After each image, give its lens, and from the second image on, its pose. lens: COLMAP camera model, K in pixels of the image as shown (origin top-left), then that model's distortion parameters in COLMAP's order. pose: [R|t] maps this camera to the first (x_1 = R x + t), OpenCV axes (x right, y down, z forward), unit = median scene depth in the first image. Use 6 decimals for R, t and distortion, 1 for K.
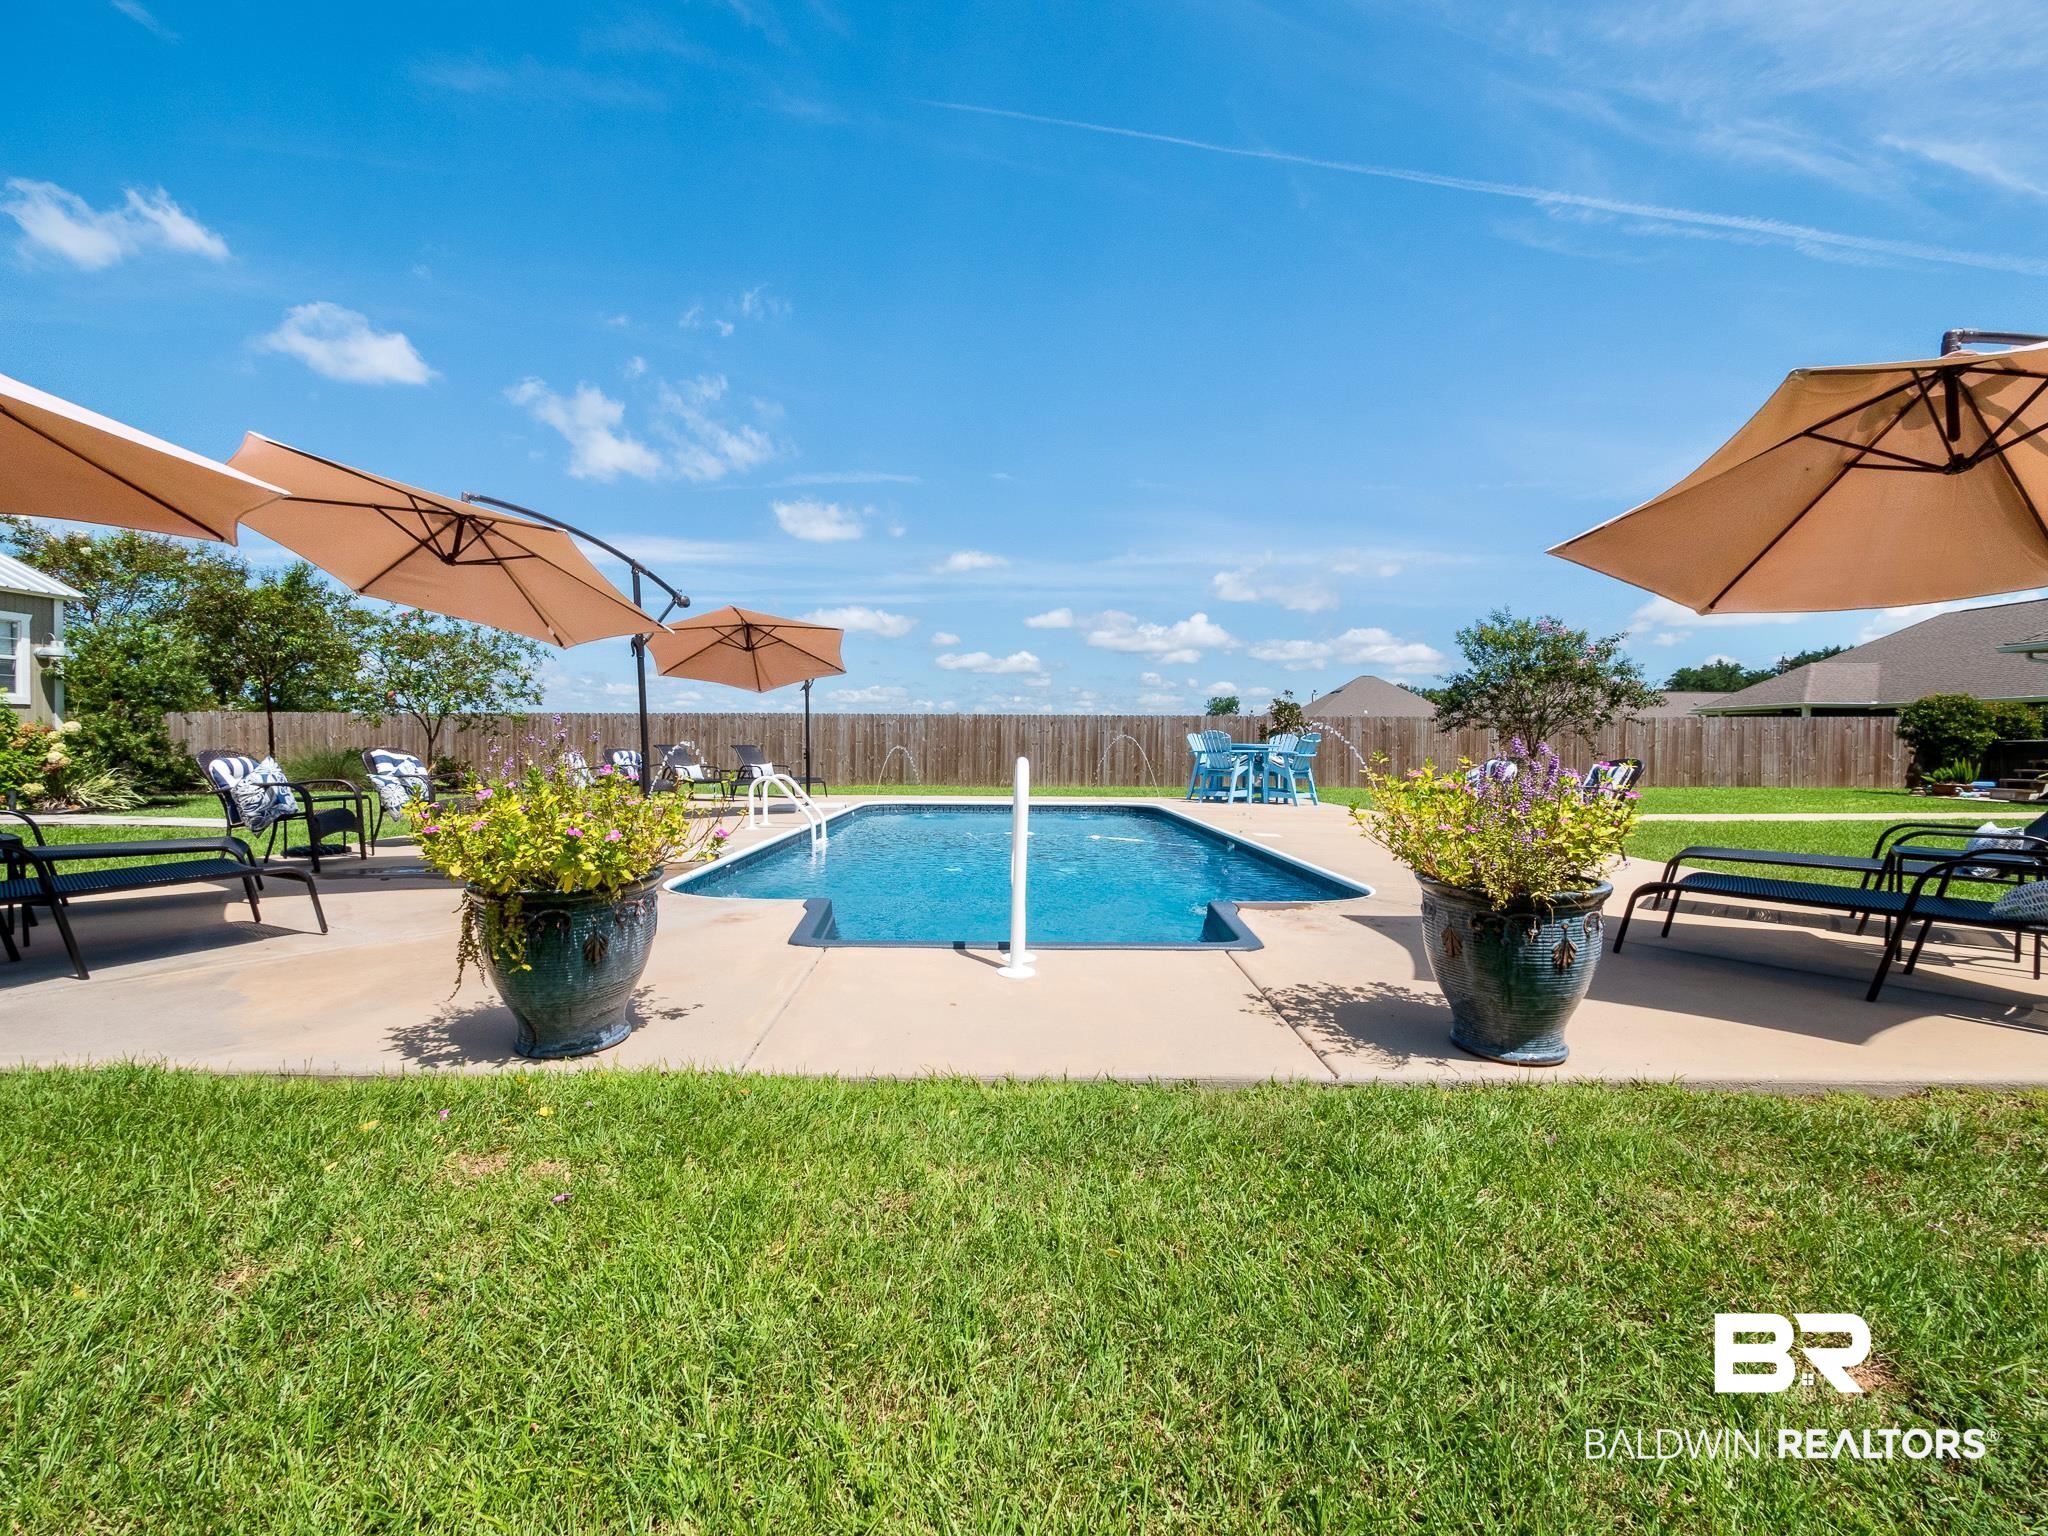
lens RADIAL K [[891.8, 0, 1019.6], [0, 891.8, 759.1], [0, 0, 1]] dist [0.002299, 0.000432]
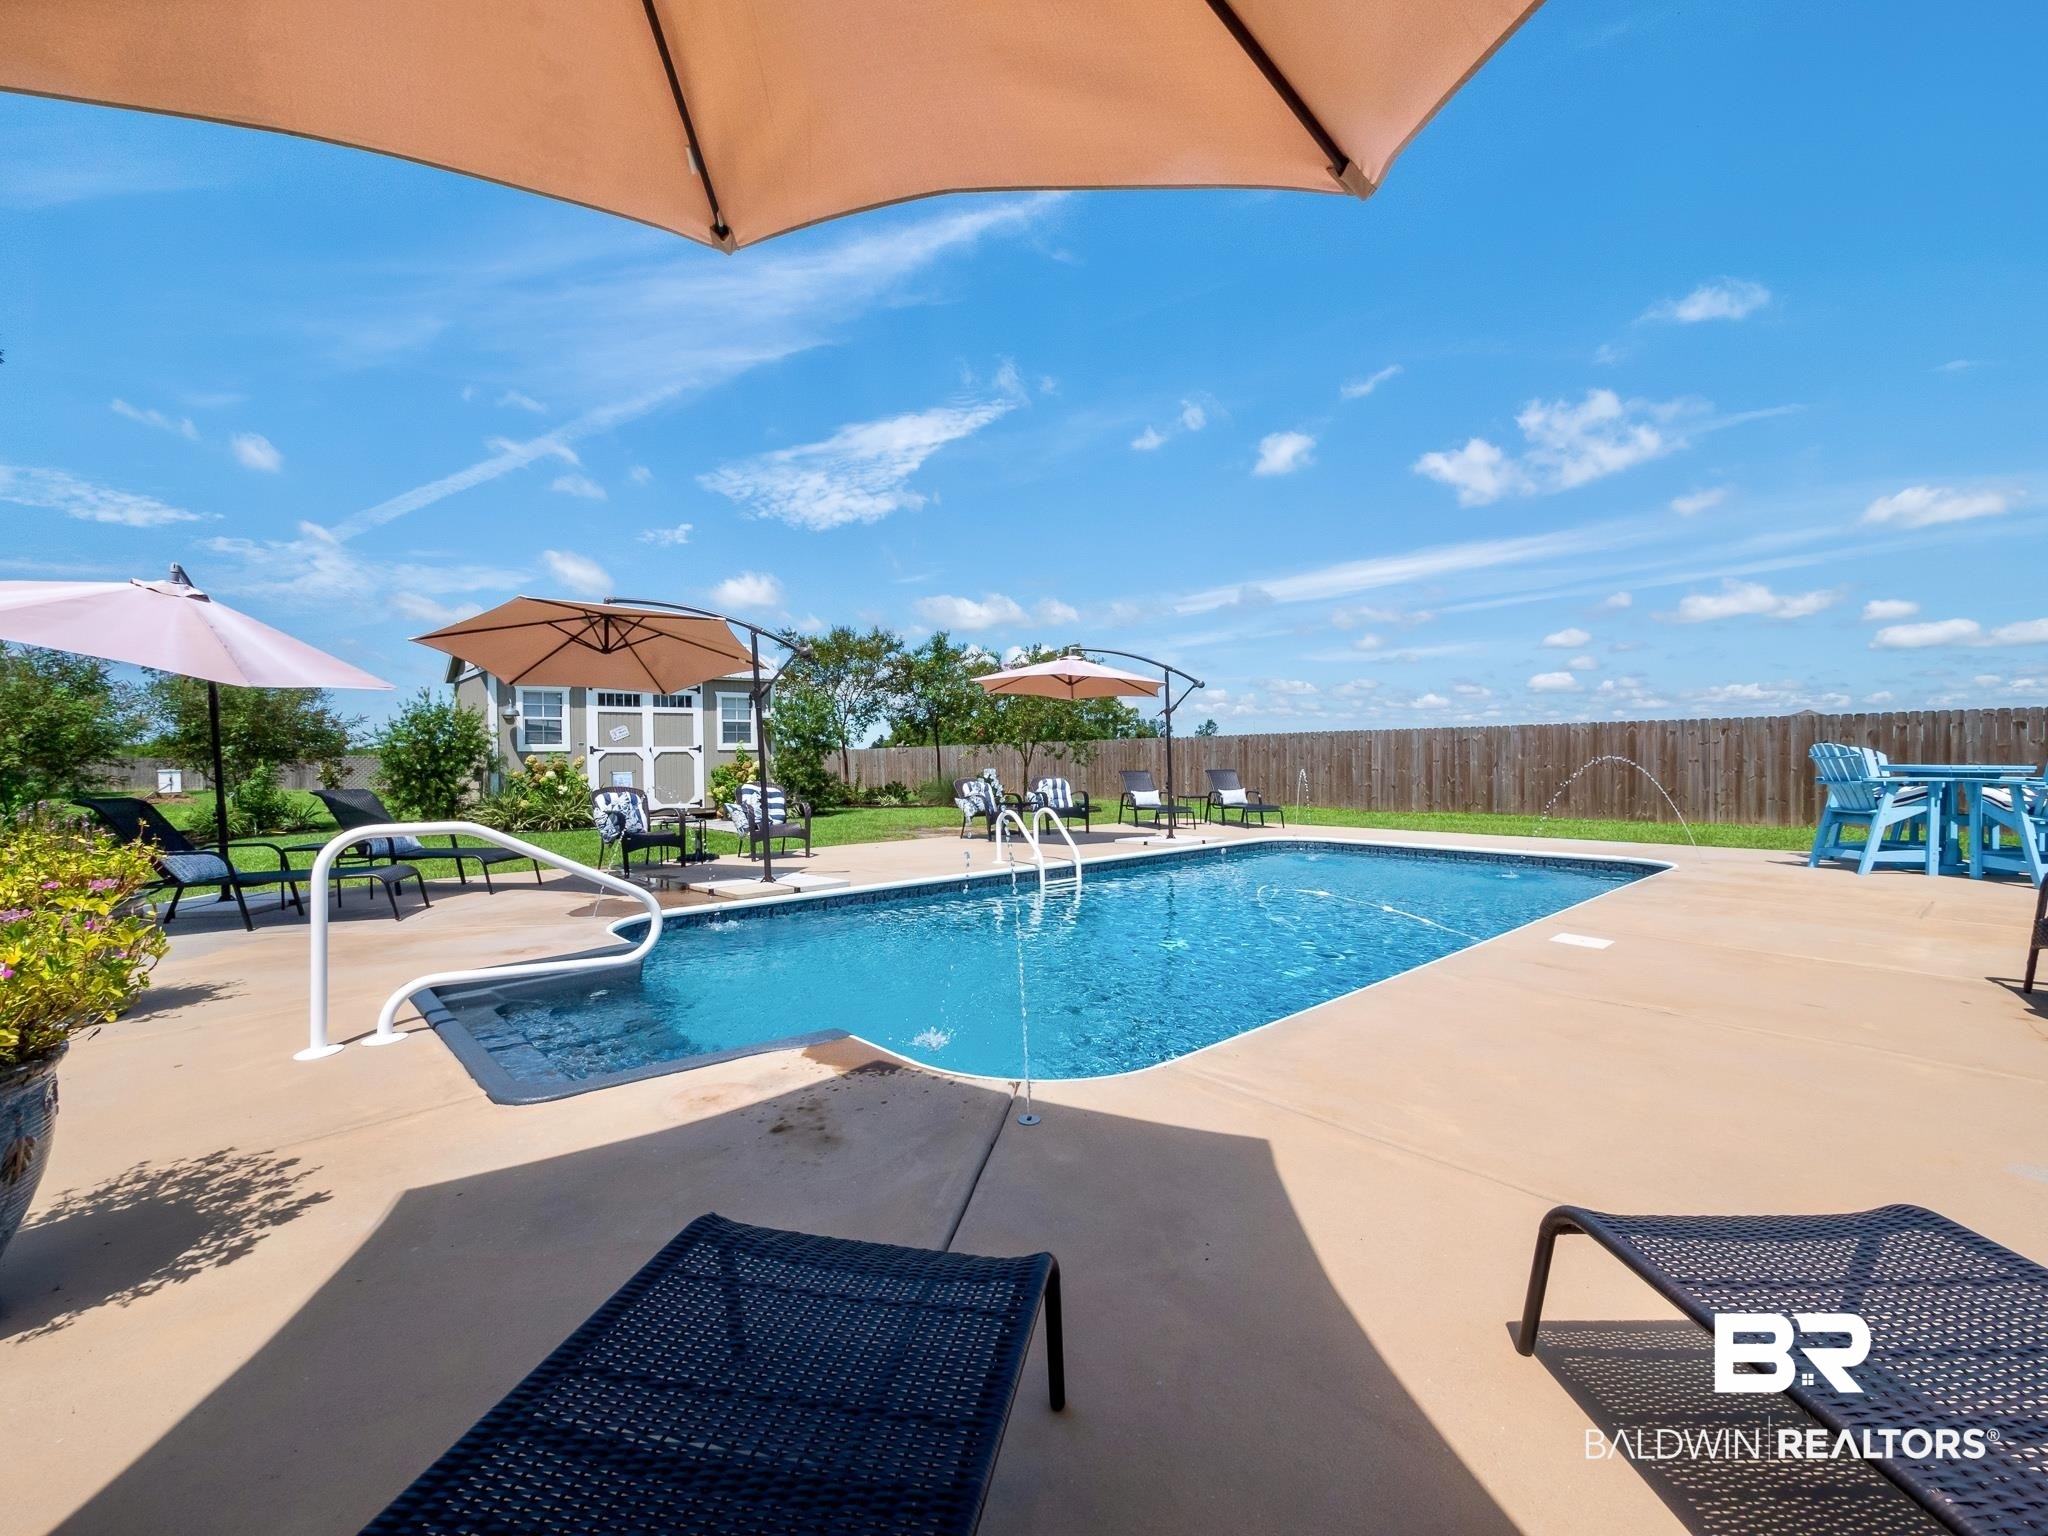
lens RADIAL K [[891.8, 0, 1019.6], [0, 891.8, 759.1], [0, 0, 1]] dist [0.002299, 0.000432]
pose [[0.671552, -0.013765, -0.740830, 0.183011], [0.003143, 0.999871, -0.015729, -0.009036], [0.740951, 0.008234, 0.671508, 0.136445]]
